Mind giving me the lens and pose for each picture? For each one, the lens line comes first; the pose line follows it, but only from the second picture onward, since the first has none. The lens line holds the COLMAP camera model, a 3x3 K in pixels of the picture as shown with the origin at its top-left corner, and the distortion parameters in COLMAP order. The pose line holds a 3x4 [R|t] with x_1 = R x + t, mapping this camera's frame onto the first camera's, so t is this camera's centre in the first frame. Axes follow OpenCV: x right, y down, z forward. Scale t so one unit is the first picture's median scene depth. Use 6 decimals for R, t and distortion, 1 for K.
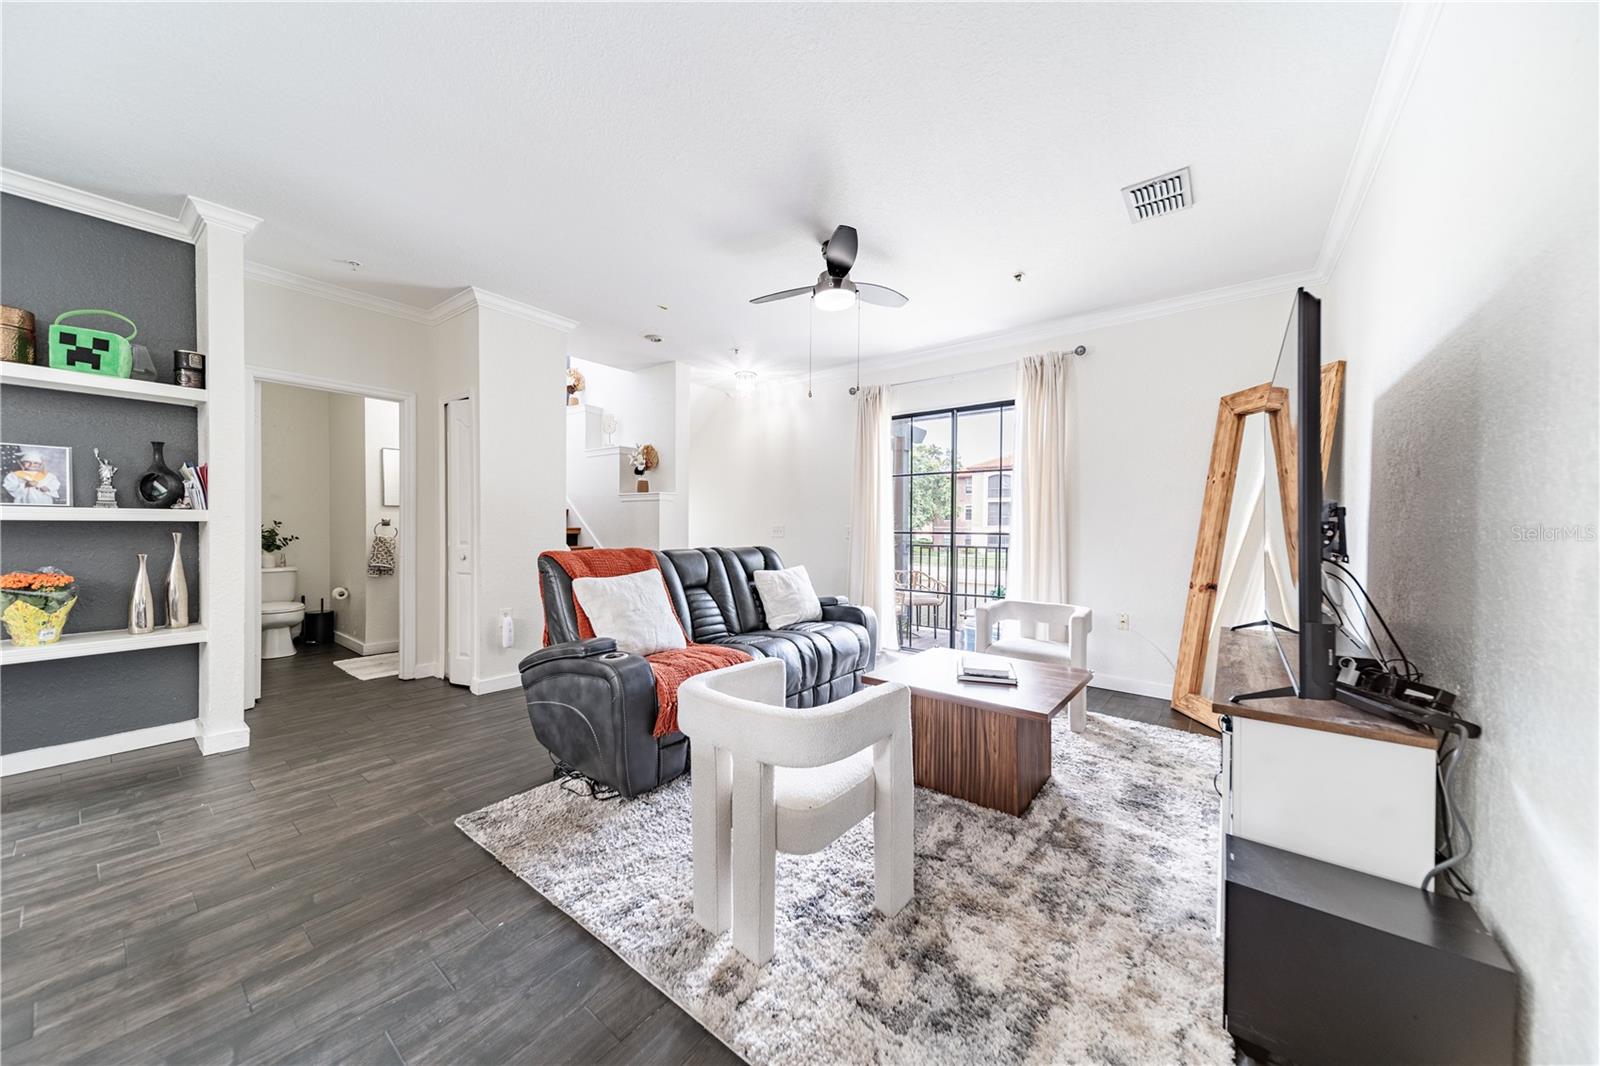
lens RADIAL K [[552.0, 0, 803.3], [0, 552.0, 531.3], [0, 0, 1]] dist [0.009743, -0.000312]
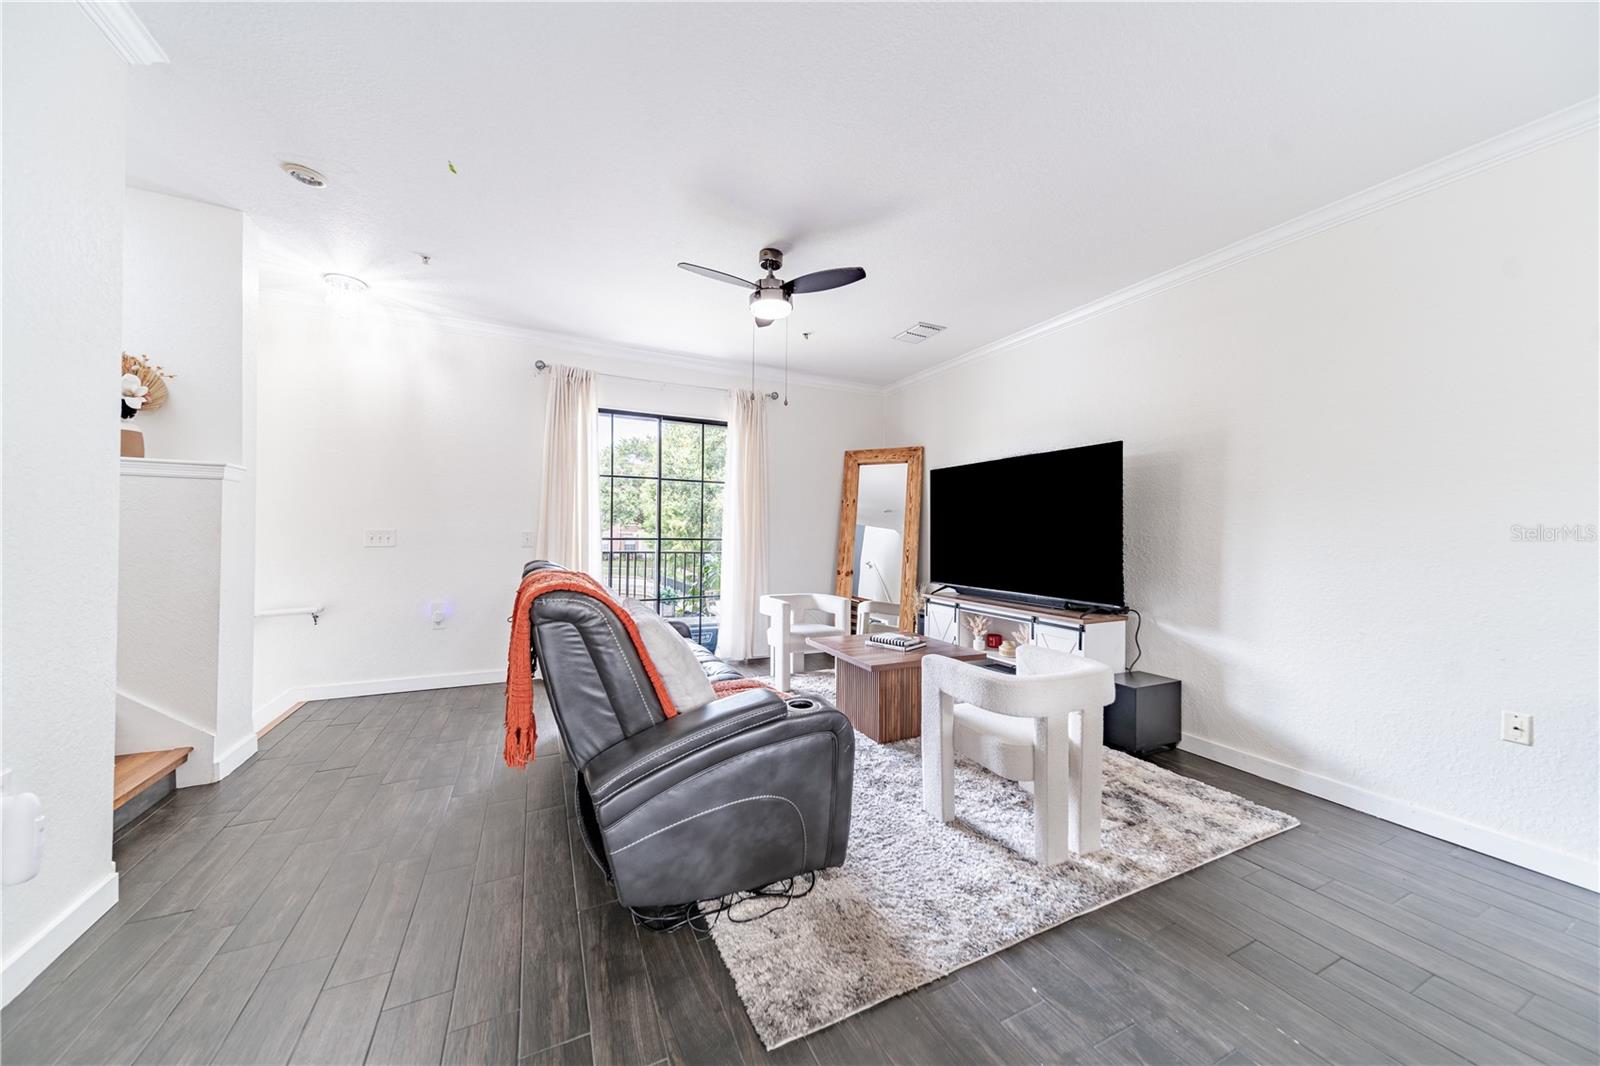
lens RADIAL K [[552.0, 0, 806.6], [0, 552.0, 530.0], [0, 0, 1]] dist [0.009743, -0.000312]
pose [[0.439418, 0.006480, 0.898259, -0.569568], [-0.001889, 0.999978, -0.006290, -0.008306], [-0.898281, 0.001067, 0.439421, 0.353586]]
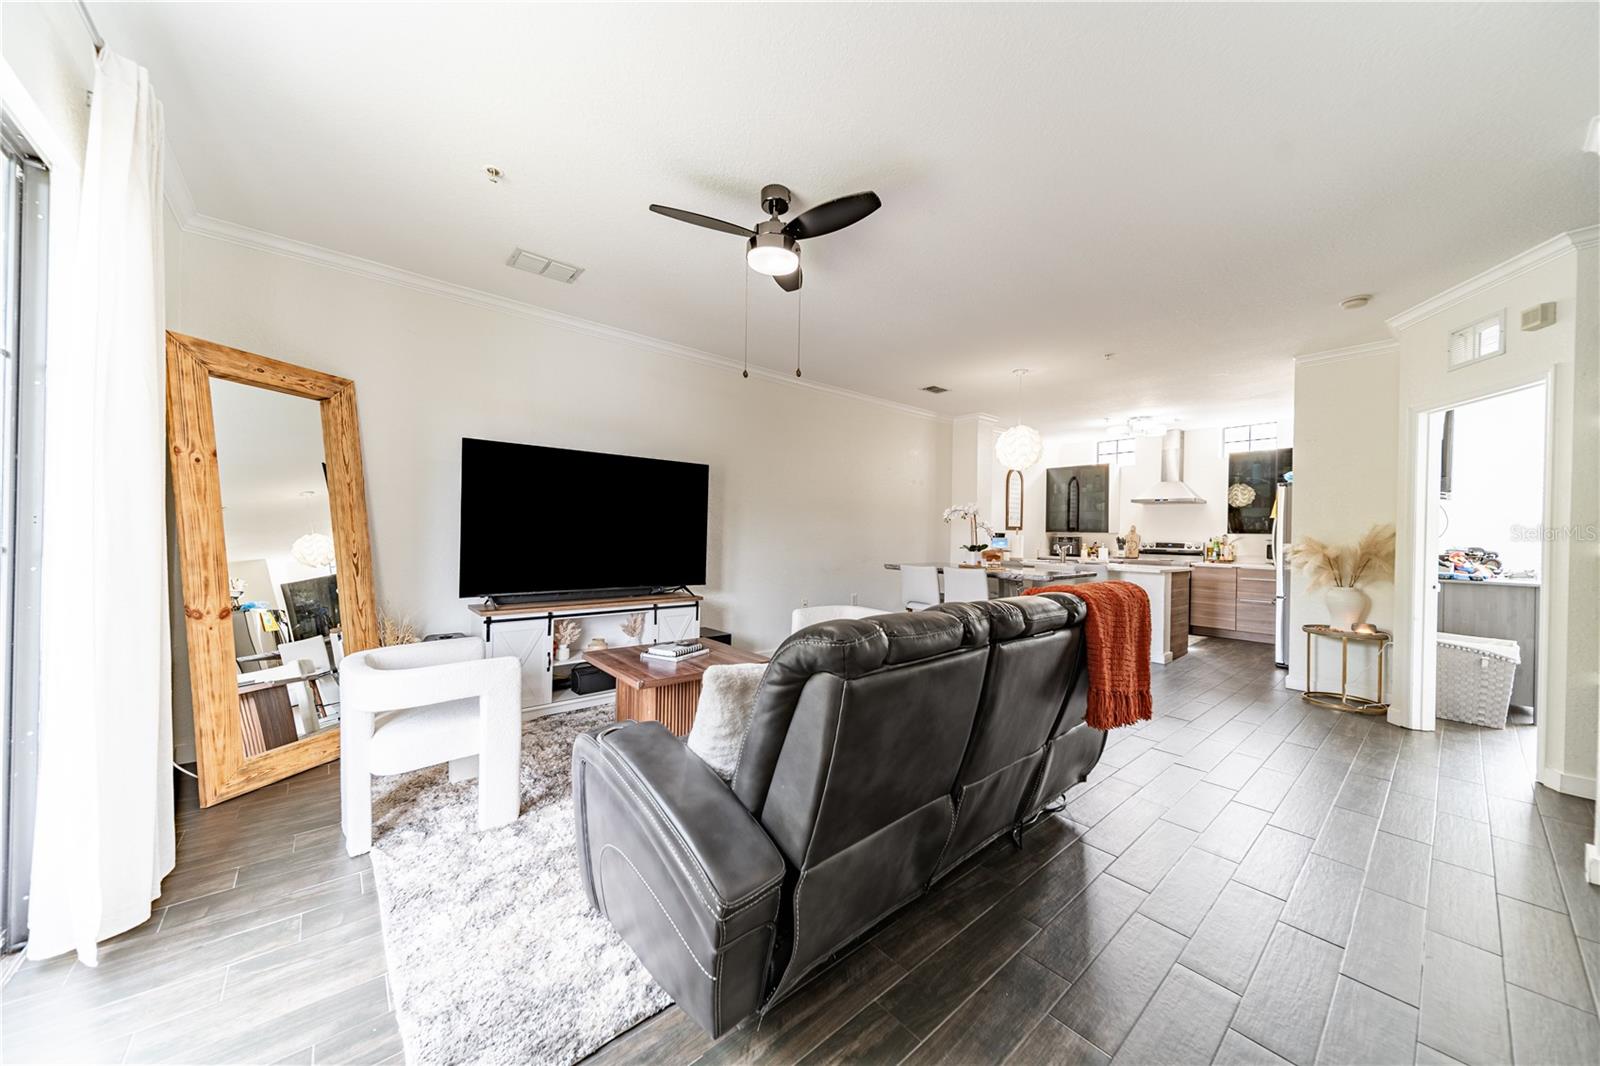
lens RADIAL K [[552.0, 0, 800.8], [0, 552.0, 533.5], [0, 0, 1]] dist [0.009743, -0.000312]
pose [[-0.978700, -0.012167, 0.204937, -0.103194], [-0.011532, 0.999924, 0.004289, -0.008763], [-0.204973, 0.001835, -0.978766, 1.257739]]
